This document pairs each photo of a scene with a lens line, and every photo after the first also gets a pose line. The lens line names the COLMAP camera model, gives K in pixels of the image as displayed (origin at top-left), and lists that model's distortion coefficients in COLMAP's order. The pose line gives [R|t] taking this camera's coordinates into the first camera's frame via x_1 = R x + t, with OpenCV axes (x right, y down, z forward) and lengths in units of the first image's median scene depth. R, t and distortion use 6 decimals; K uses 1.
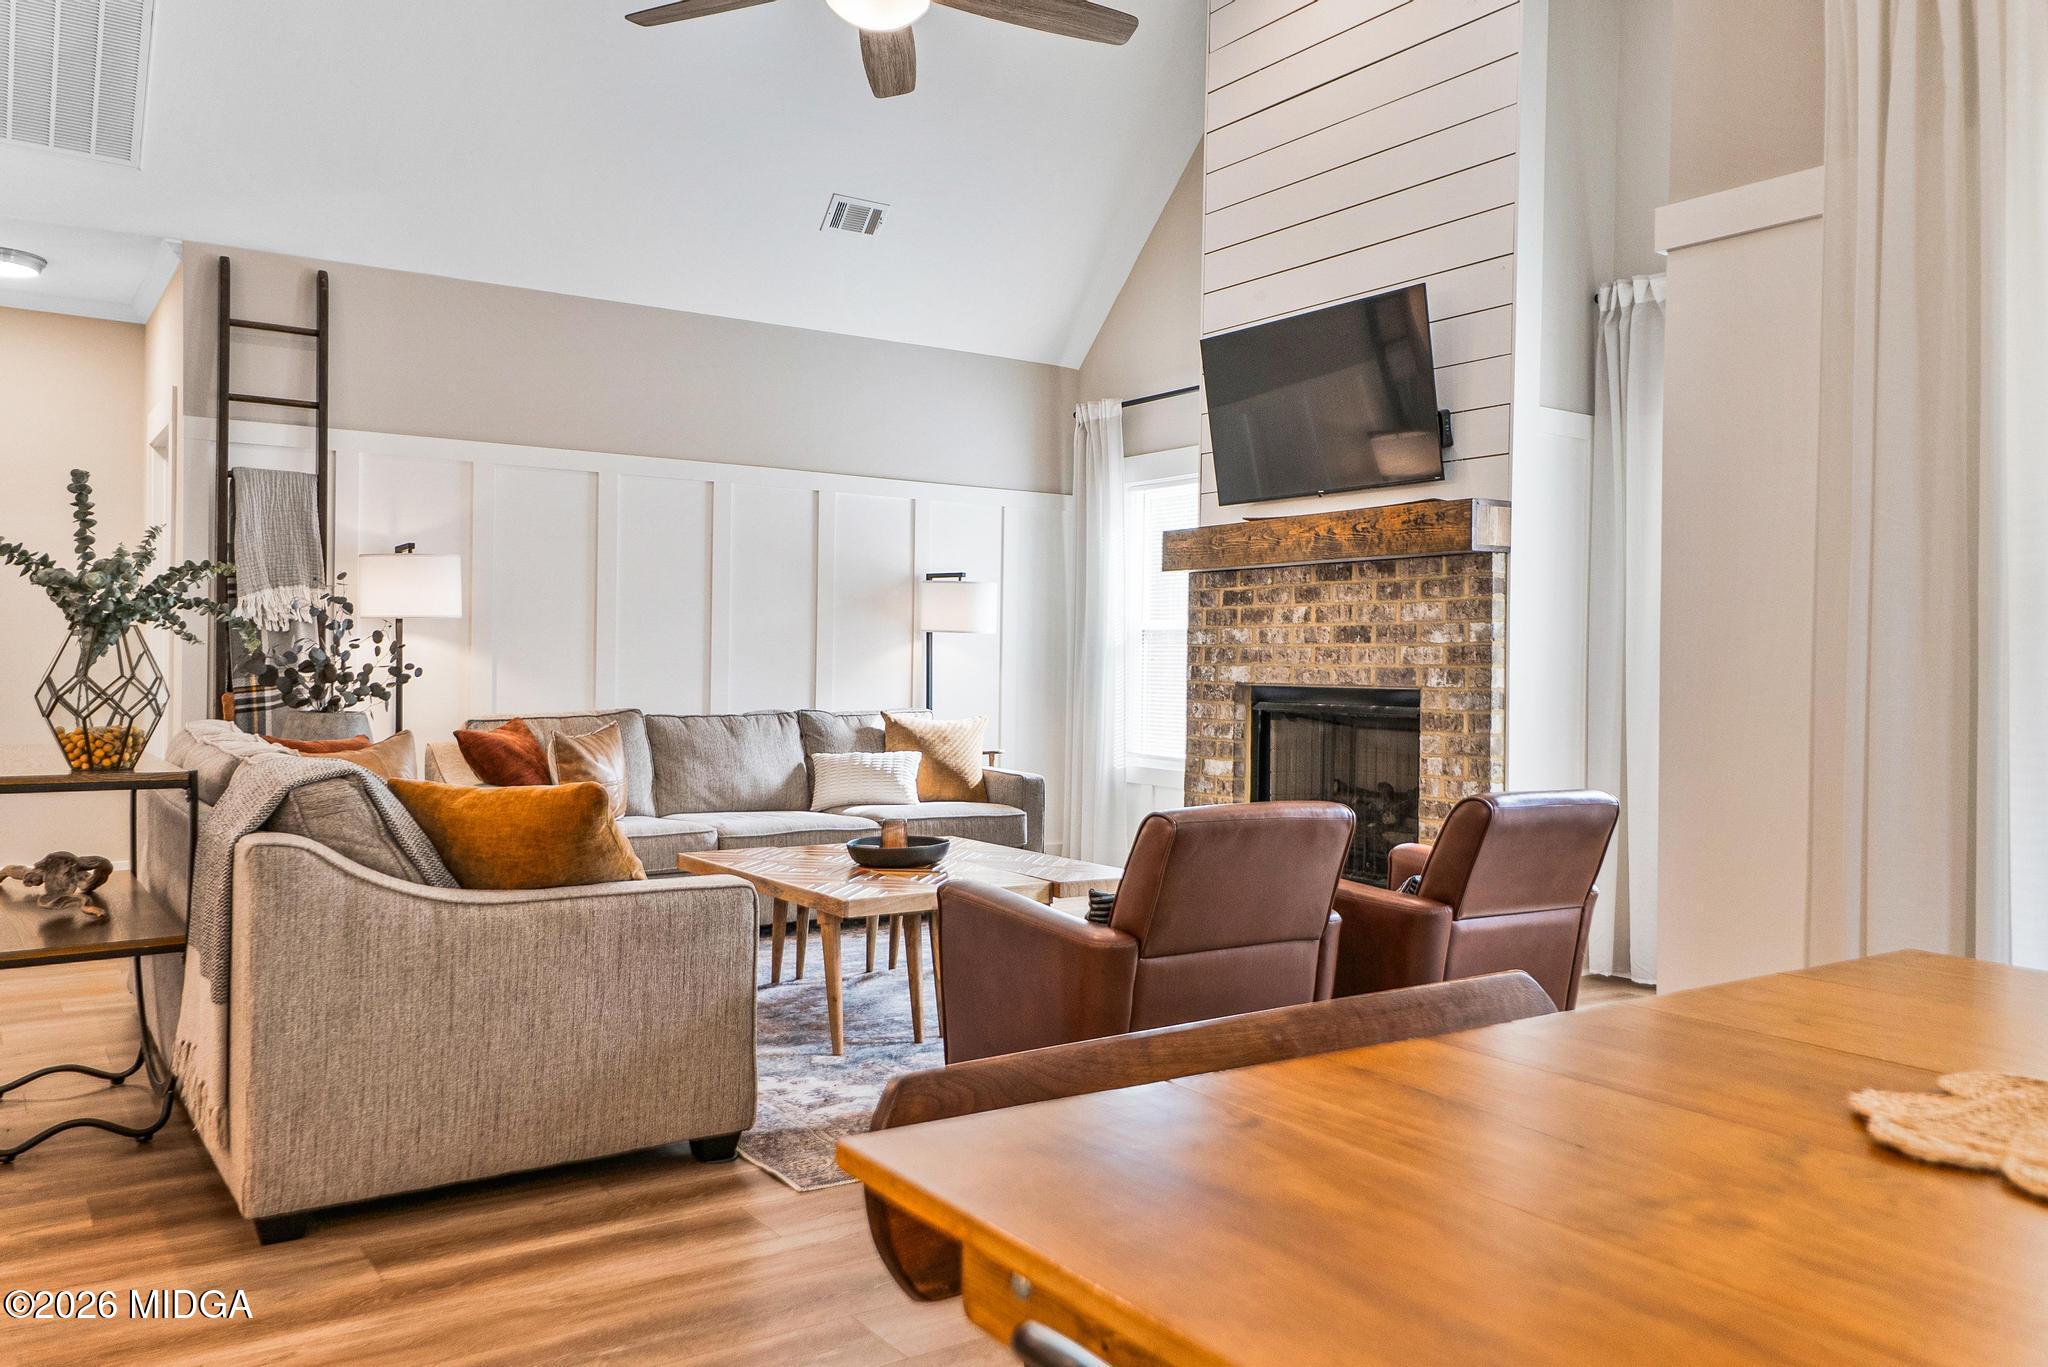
lens RADIAL K [[1509.2, 0, 1024.0], [0, 1509.2, 683.5], [0, 0, 1]] dist [-0.002300, -0.001296]
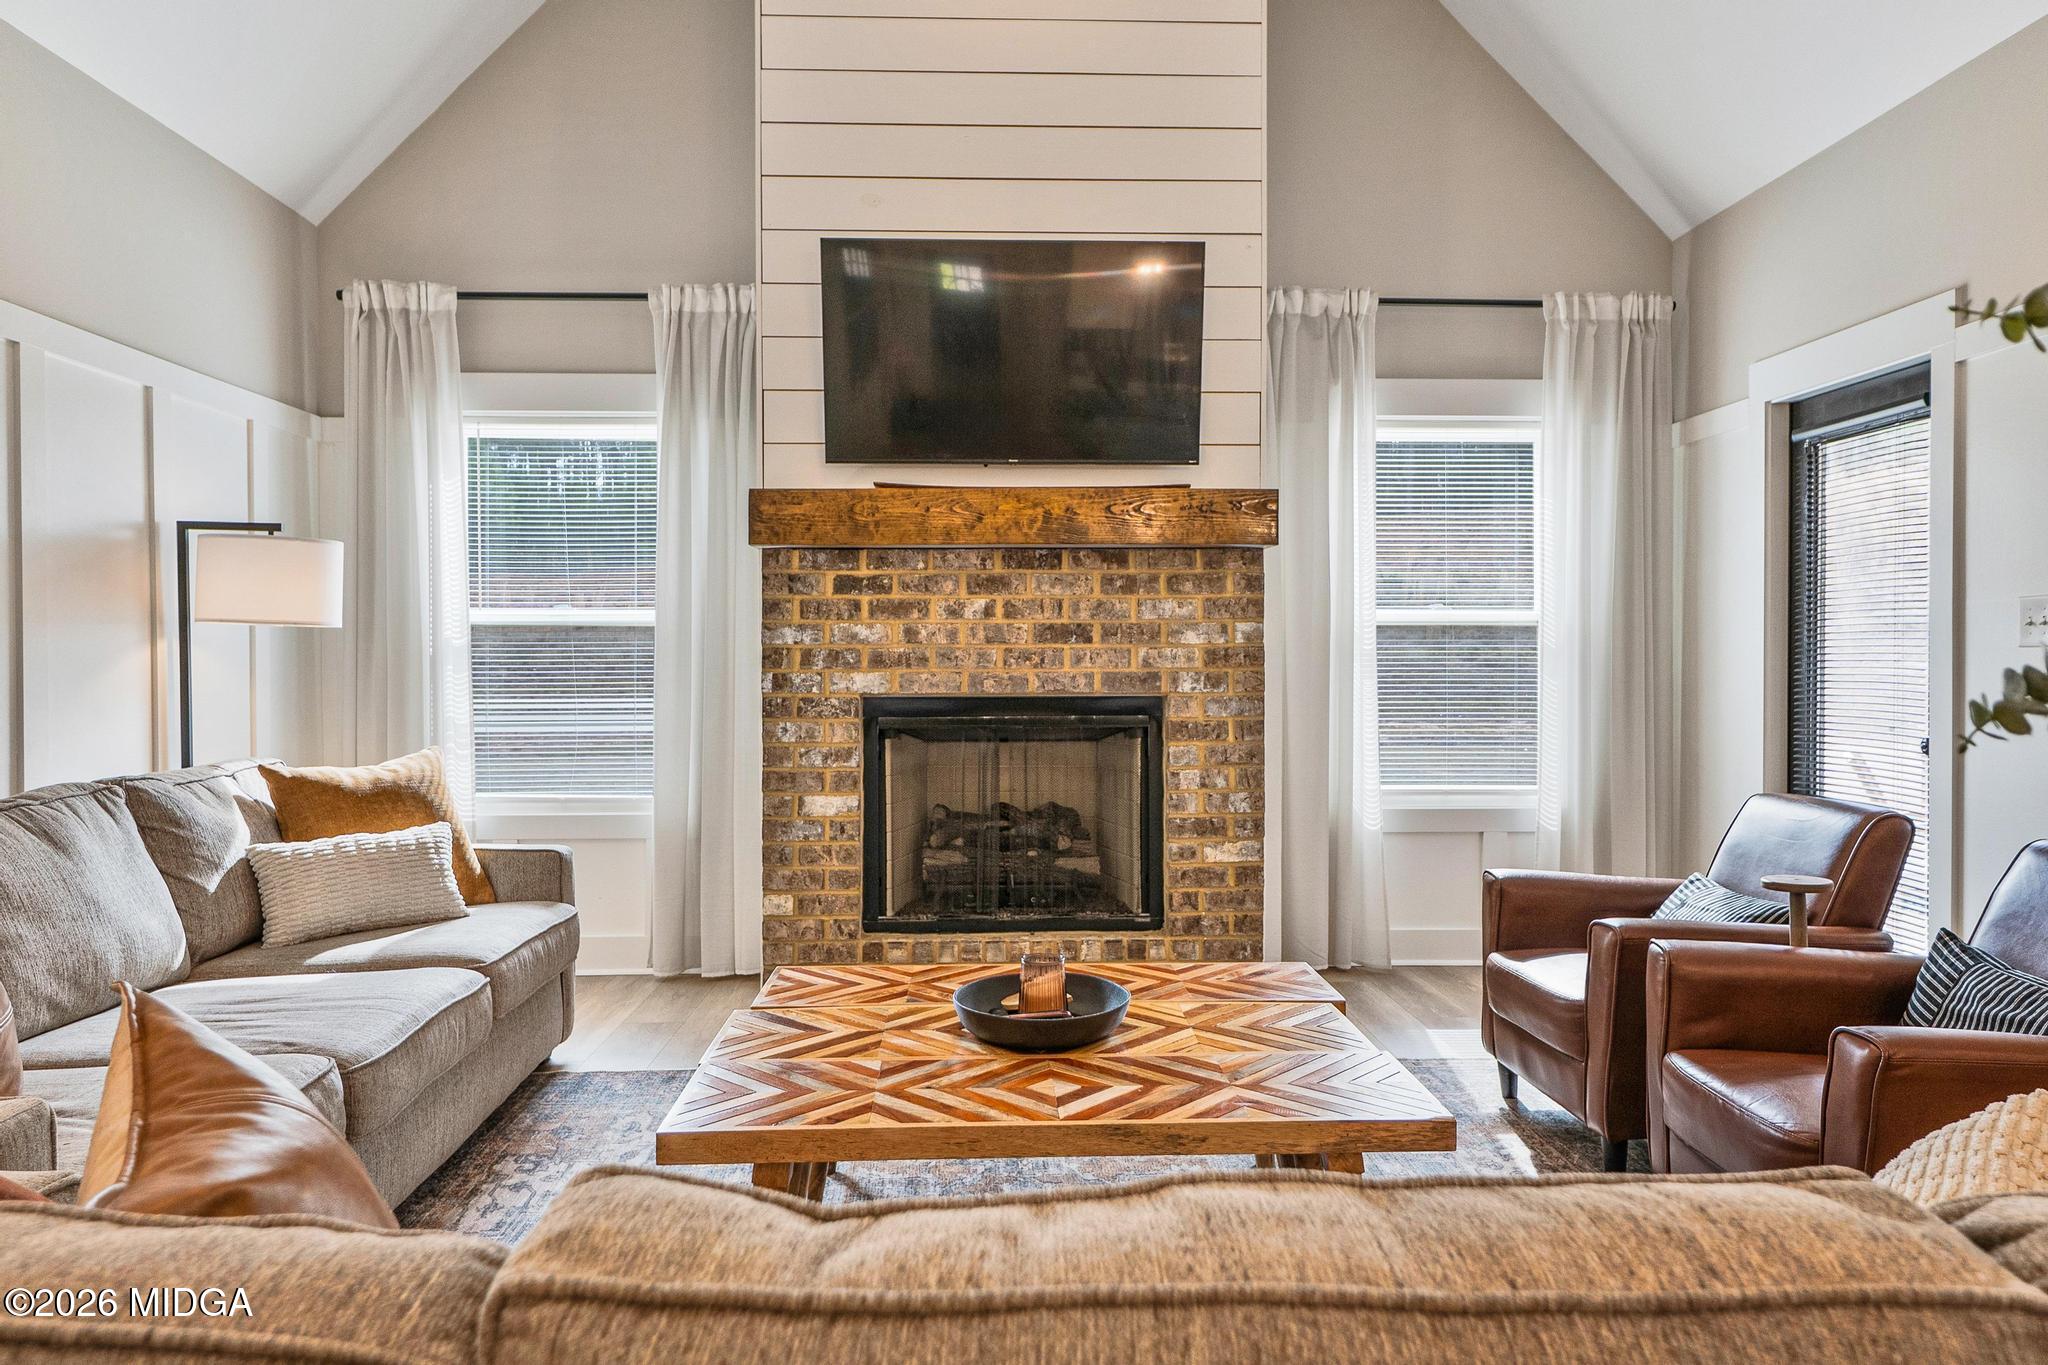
lens RADIAL K [[1384.5, 0, 1024.0], [0, 1384.5, 682.5], [0, 0, 1]] dist [-0.008789, -0.002962]
pose [[0.532936, -0.027345, 0.845713, -0.460119], [0.018917, 0.999613, 0.020400, -0.021392], [-0.845944, 0.005126, 0.533247, 0.607169]]
